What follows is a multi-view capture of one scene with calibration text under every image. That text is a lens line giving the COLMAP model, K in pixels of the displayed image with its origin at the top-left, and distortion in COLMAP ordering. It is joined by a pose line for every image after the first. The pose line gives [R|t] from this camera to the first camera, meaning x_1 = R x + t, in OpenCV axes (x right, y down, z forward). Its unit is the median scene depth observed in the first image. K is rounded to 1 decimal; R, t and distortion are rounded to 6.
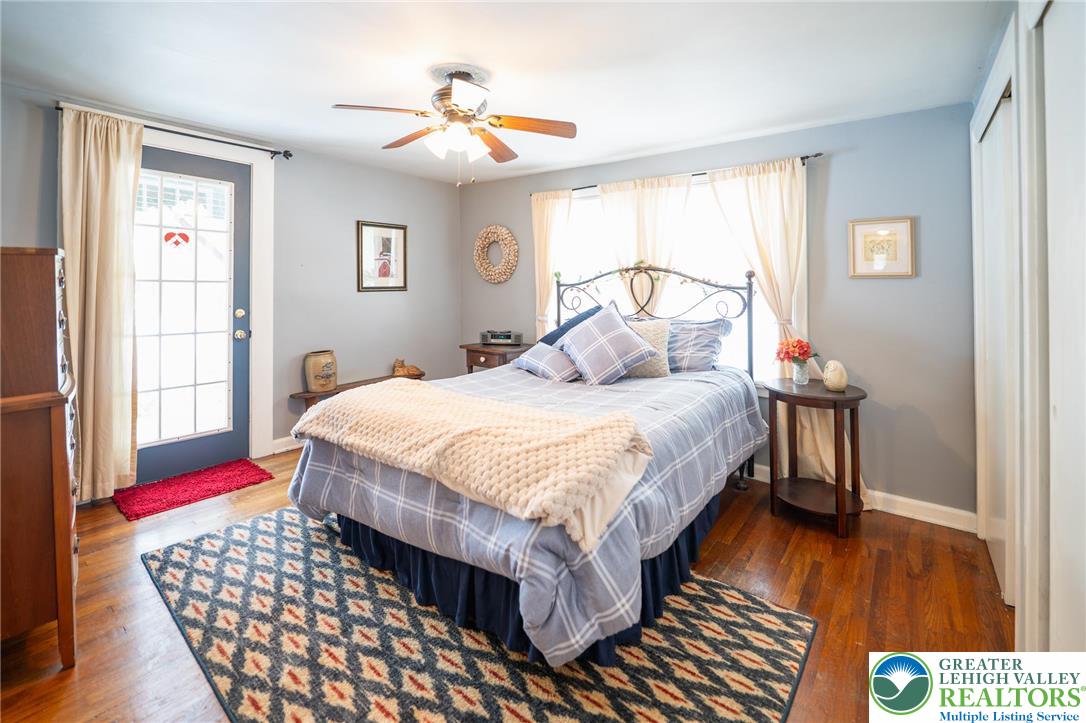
lens RADIAL K [[464.0, 0, 549.9], [0, 464.0, 326.3], [0, 0, 1]] dist [-0.008717, -0.000425]
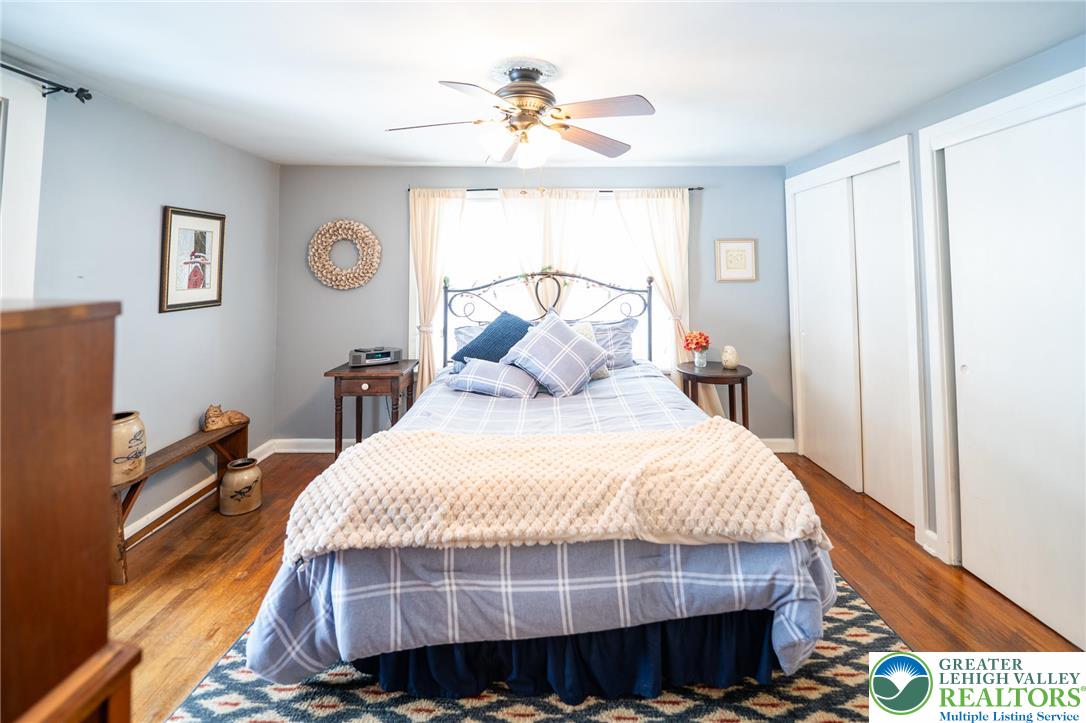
lens RADIAL K [[465.8, 0, 542.3], [0, 465.8, 287.0], [0, 0, 1]] dist [-0.008336, -0.000016]
pose [[0.800914, -0.033816, 0.597824, -0.475219], [0.067861, 0.997098, -0.034512, -0.066484], [-0.594922, 0.068210, 0.800884, 0.196989]]
